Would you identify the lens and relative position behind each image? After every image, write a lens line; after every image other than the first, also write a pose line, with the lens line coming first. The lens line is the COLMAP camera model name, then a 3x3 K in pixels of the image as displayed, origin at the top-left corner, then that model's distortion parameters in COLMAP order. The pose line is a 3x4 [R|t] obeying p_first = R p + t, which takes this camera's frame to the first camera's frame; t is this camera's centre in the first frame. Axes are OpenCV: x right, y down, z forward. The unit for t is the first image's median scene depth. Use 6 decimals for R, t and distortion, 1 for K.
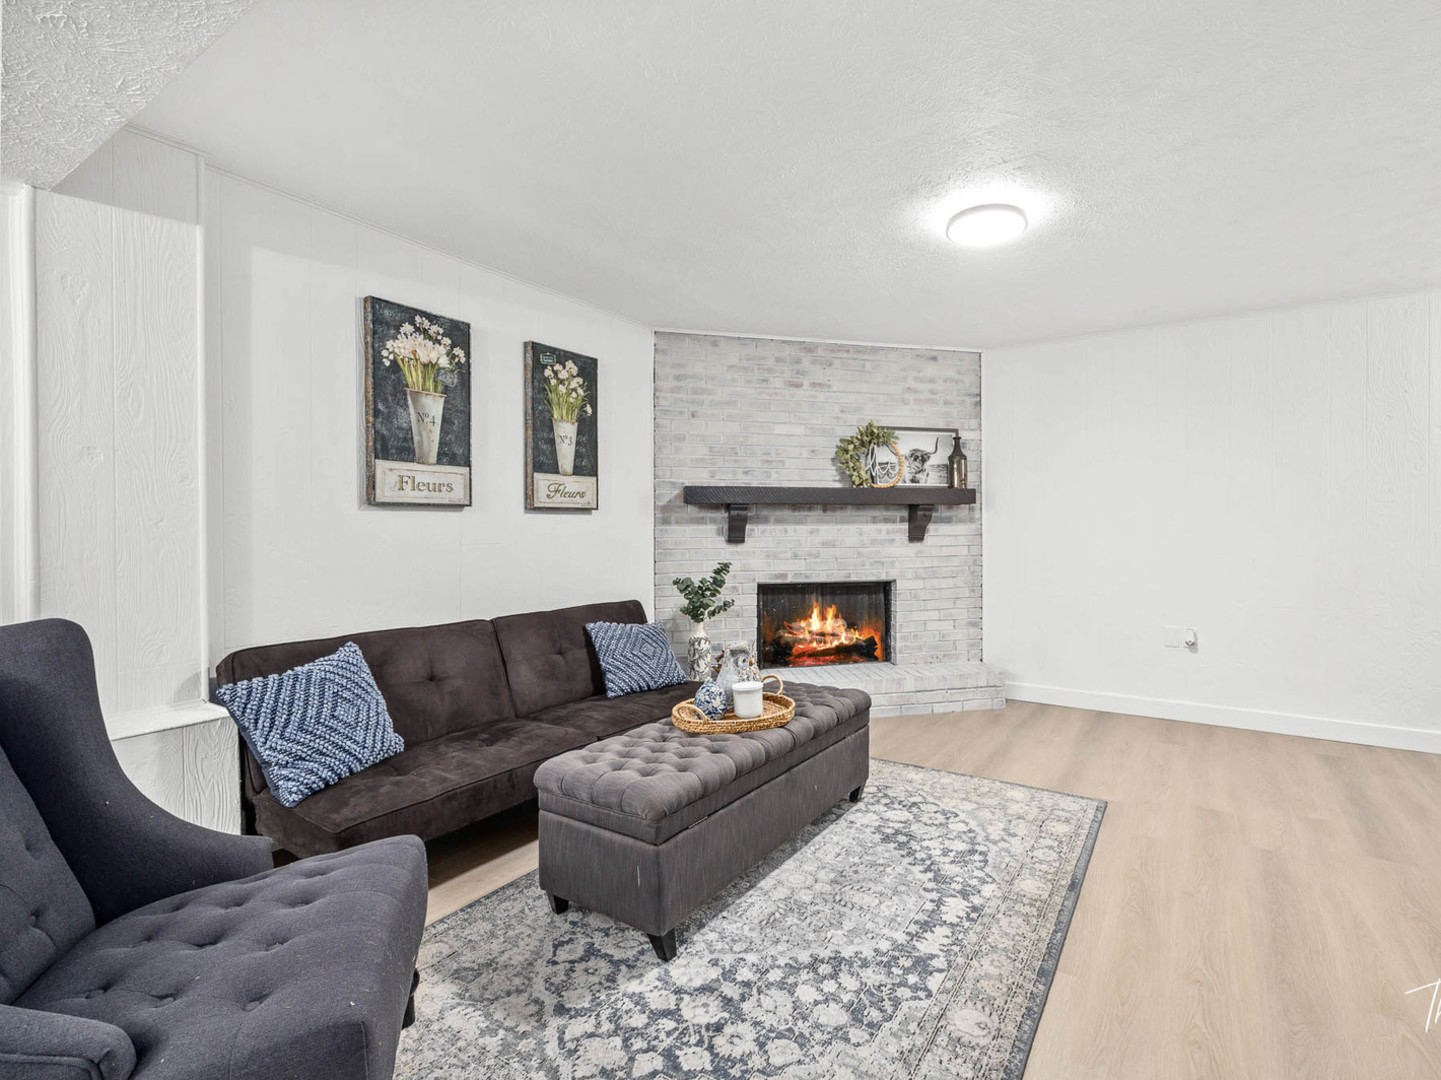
lens RADIAL K [[660.3, 0, 819.4], [0, 660.3, 528.6], [0, 0, 1]] dist [-0.004023, -0.000191]
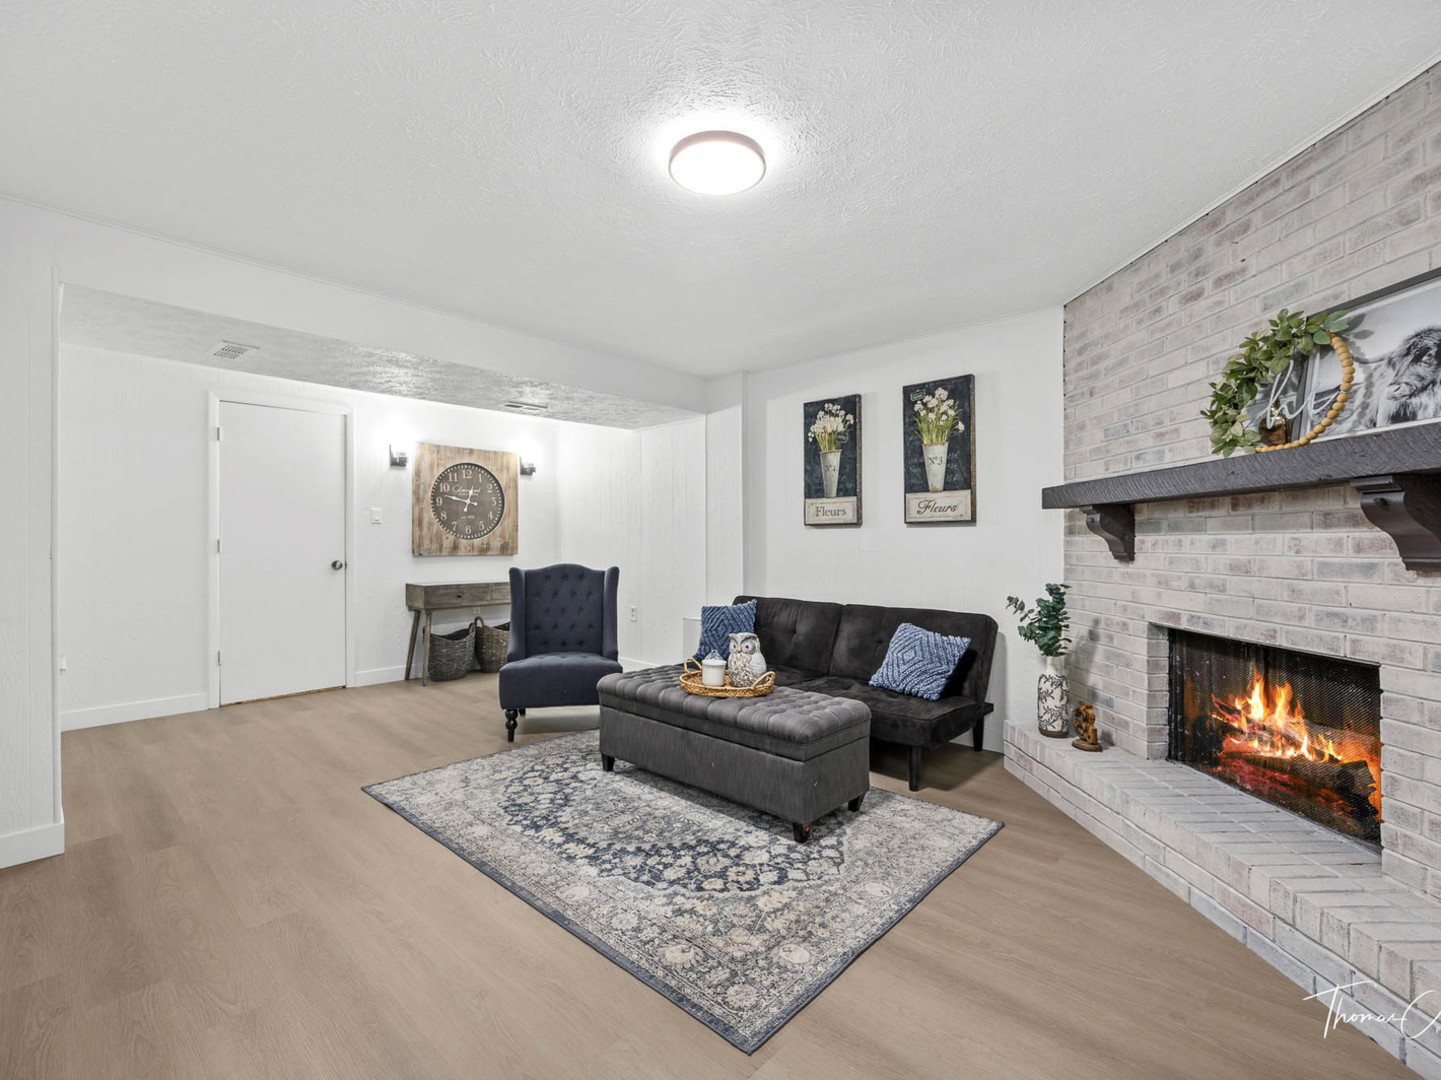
lens RADIAL K [[654.9, 0, 720.5], [0, 654.9, 540.0], [0, 0, 1]] dist [-0.008947, 0.000045]
pose [[-0.221073, -0.001698, -0.975256, 0.910746], [-0.001894, 0.999997, -0.001312, 0.002499], [0.975255, 0.001557, -0.221076, 1.044318]]
